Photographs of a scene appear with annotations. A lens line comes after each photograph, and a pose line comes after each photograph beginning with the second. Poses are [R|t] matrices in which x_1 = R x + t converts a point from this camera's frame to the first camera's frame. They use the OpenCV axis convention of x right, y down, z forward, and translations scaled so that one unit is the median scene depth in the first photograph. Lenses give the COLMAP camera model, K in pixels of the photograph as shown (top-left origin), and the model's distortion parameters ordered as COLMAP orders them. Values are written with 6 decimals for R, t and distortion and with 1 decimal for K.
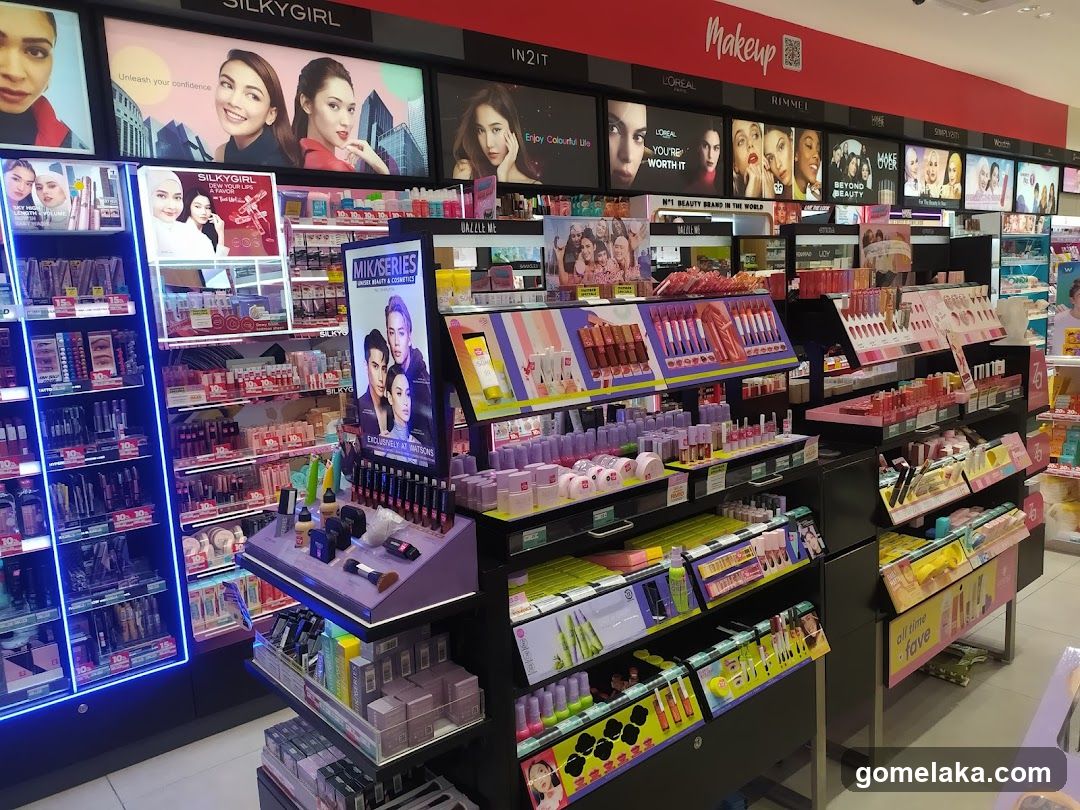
lens RADIAL K [[806.1, 0, 535.7], [0, 806.1, 411.6], [0, 0, 1]] dist [0.070660, -0.078870]
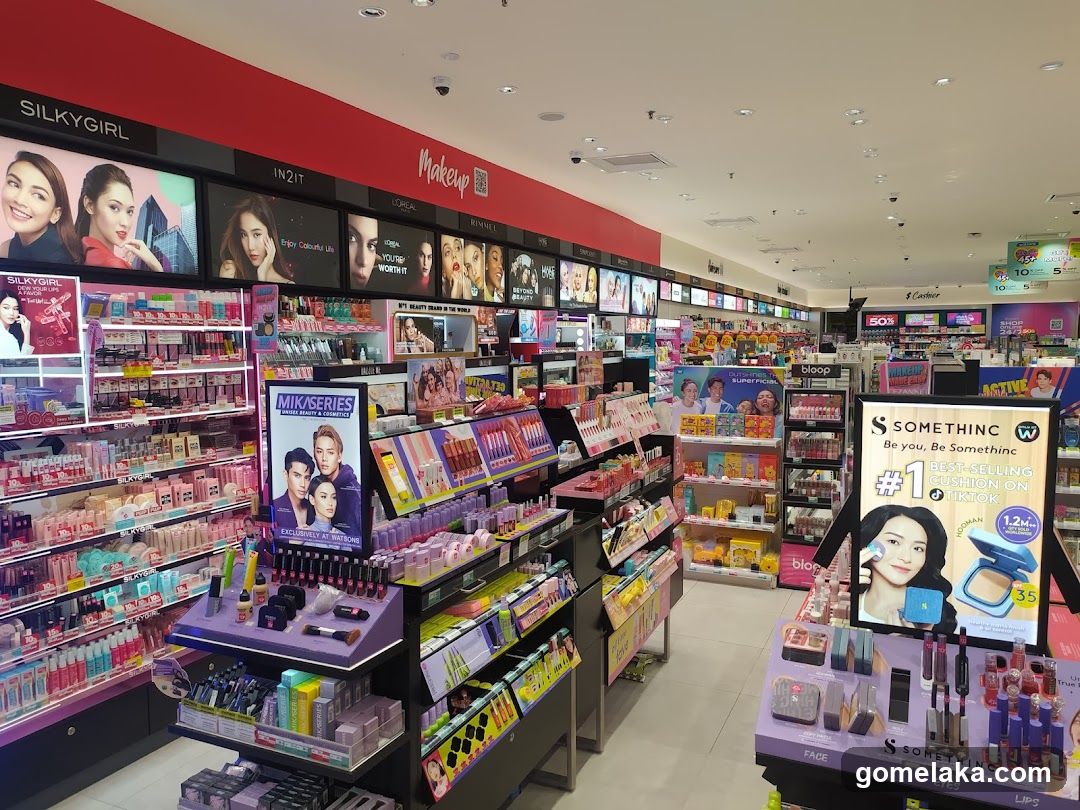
lens RADIAL K [[806.1, 0, 535.7], [0, 806.1, 411.6], [0, 0, 1]] dist [0.070660, -0.078870]
pose [[0.906488, 0.008426, 0.422147, -0.227368], [0.019706, 0.997867, -0.062233, -0.039555], [-0.421771, 0.064732, 0.904389, -0.198848]]
